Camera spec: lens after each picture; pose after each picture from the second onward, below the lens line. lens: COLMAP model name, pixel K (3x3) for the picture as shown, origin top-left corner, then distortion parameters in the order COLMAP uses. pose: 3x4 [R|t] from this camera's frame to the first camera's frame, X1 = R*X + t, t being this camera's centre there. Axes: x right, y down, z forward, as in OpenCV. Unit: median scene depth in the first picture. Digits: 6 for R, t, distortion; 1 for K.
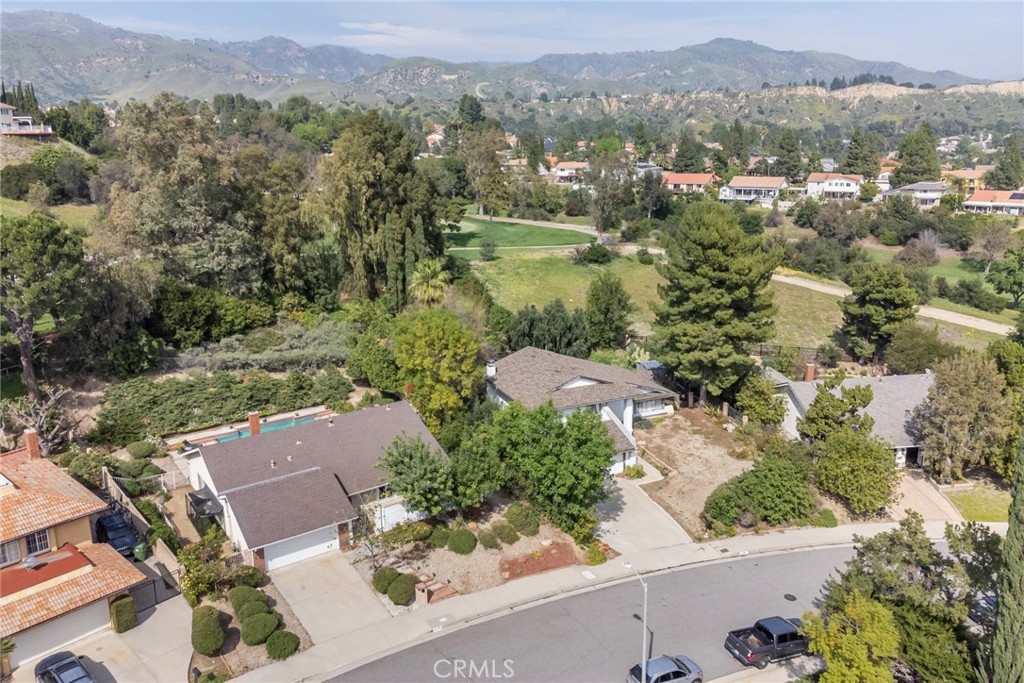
lens RADIAL K [[784.9, 0, 511.4], [0, 784.9, 318.4], [0, 0, 1]] dist [0.009117, 0.027221]
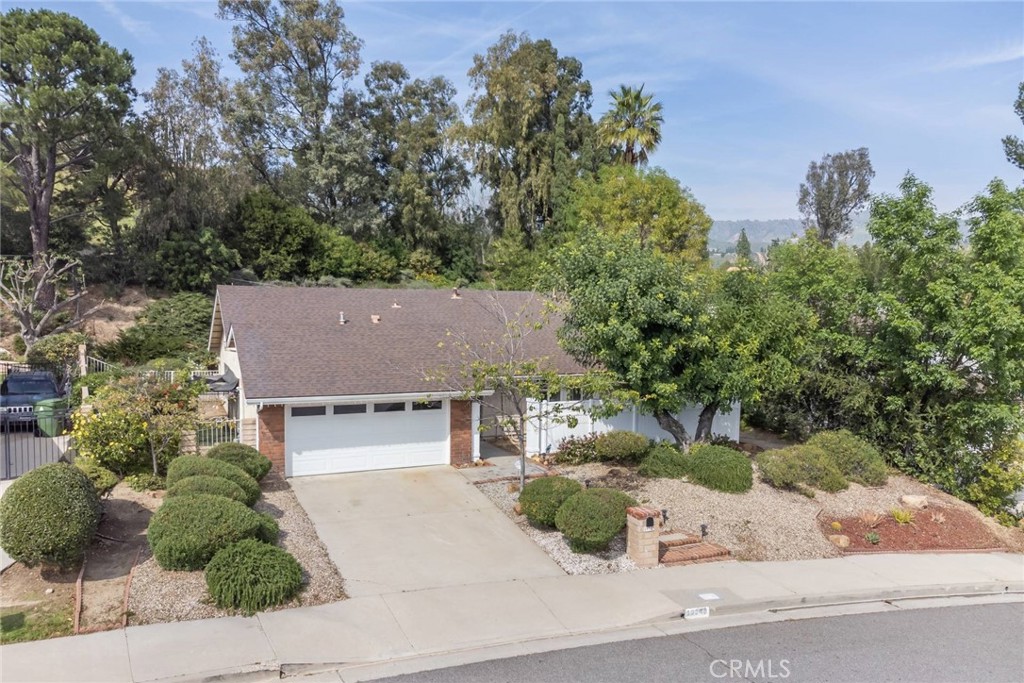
lens RADIAL K [[765.9, 0, 509.6], [0, 765.9, 352.2], [0, 0, 1]] dist [0.038964, -0.045360]
pose [[0.981917, 0.036088, -0.185843, -0.070941], [-0.065636, 0.985671, -0.155388, 0.206712], [0.177572, 0.164776, 0.970215, 0.387260]]
